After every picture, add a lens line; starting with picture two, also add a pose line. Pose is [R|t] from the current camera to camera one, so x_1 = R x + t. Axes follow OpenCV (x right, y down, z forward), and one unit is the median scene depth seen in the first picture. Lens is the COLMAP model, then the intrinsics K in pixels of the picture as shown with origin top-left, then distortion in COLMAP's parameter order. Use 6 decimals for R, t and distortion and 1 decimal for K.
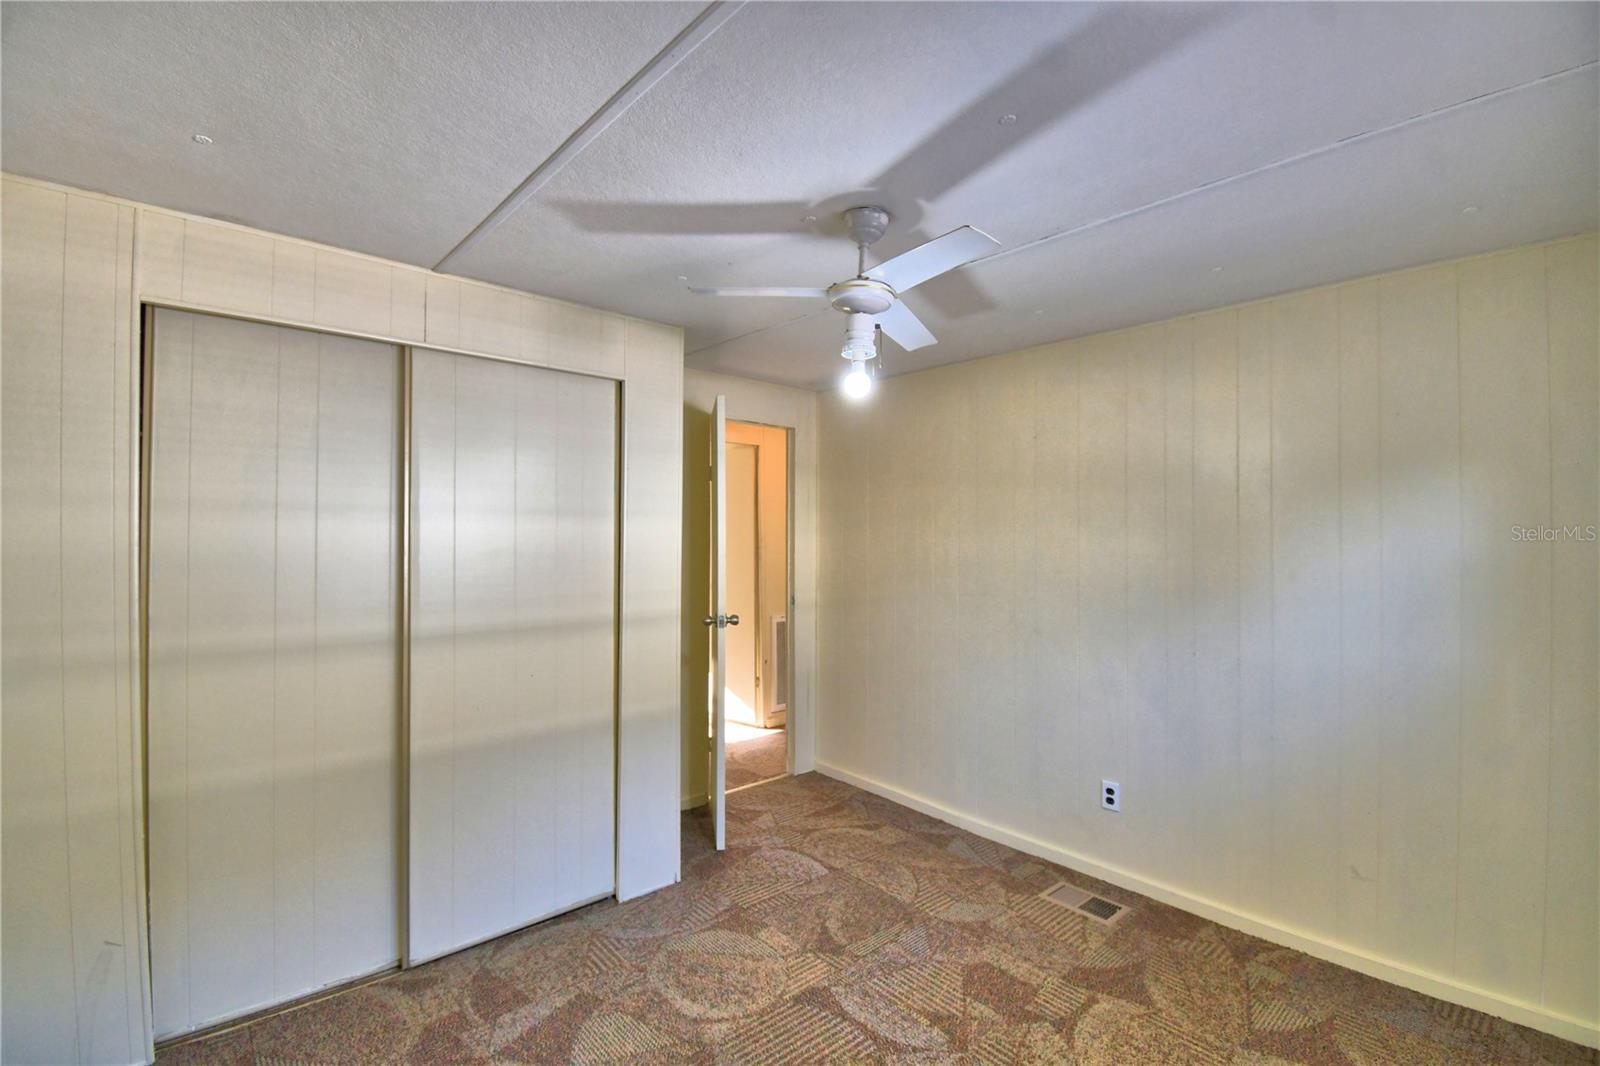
lens RADIAL K [[702.4, 0, 788.2], [0, 702.4, 530.8], [0, 0, 1]] dist [0.019012, -0.024574]
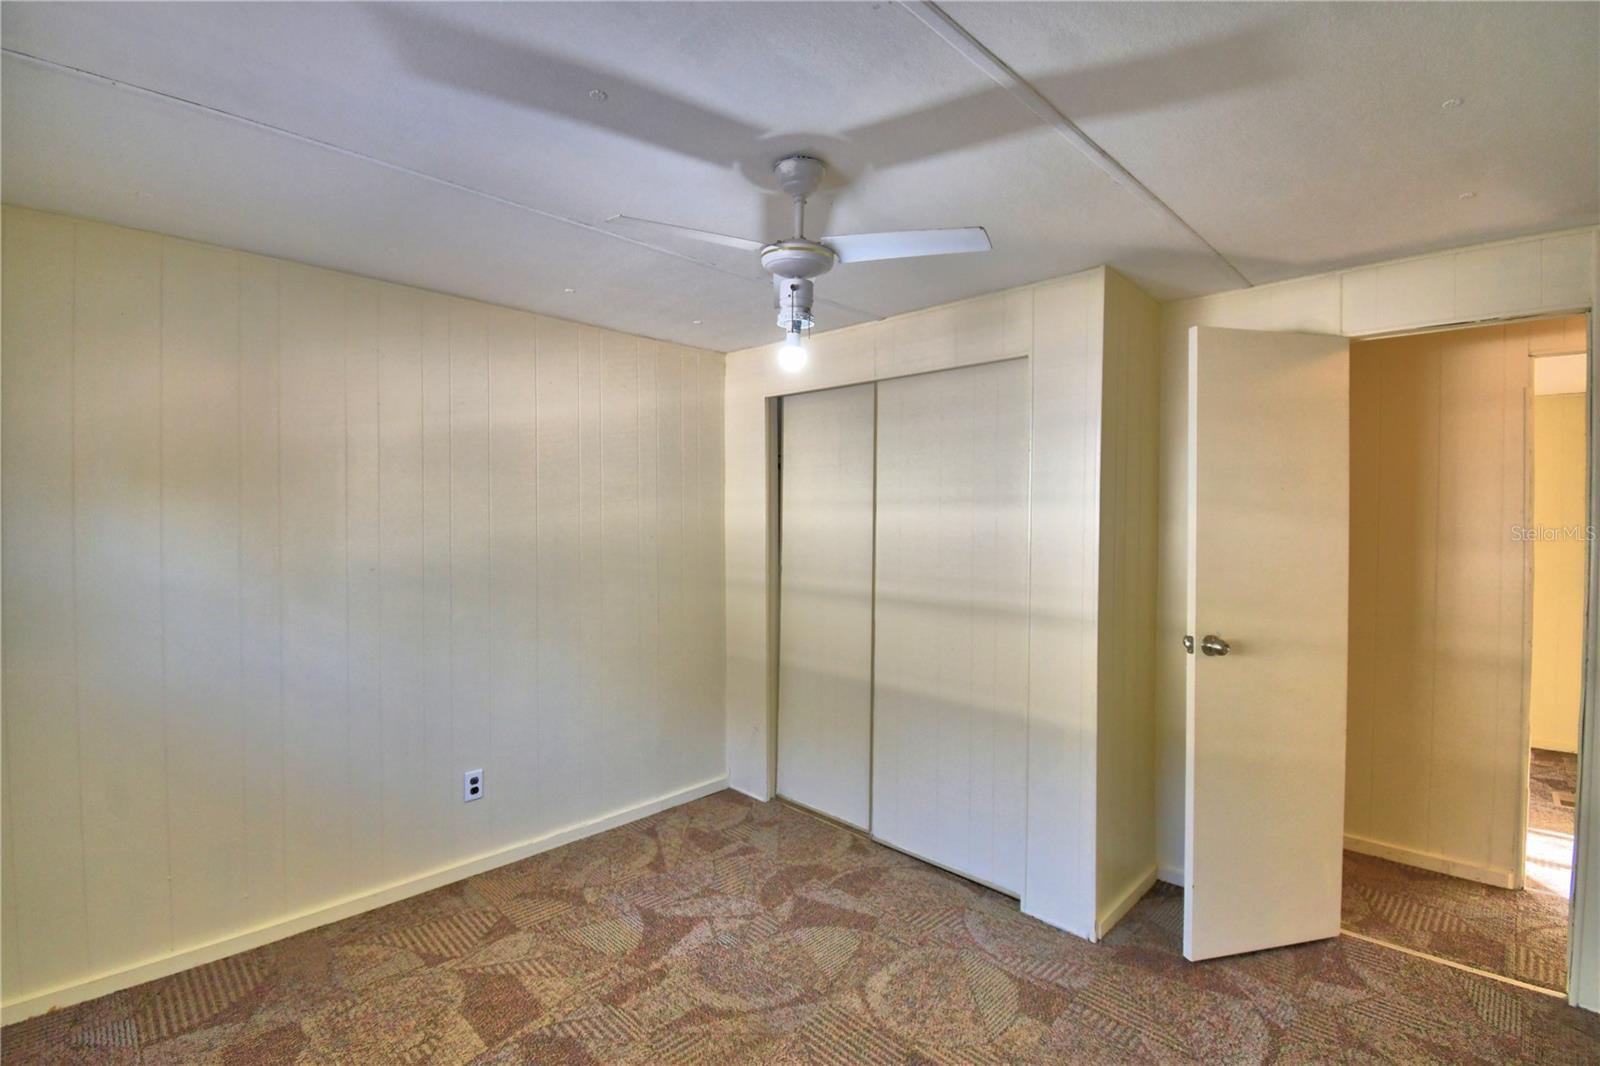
lens RADIAL K [[702.4, 0, 788.2], [0, 702.4, 530.8], [0, 0, 1]] dist [0.019012, -0.024574]
pose [[0.085582, 0.011880, -0.996260, 0.757045], [-0.006097, 0.999916, 0.011400, 0.009597], [0.996312, 0.005099, 0.085647, 0.682919]]
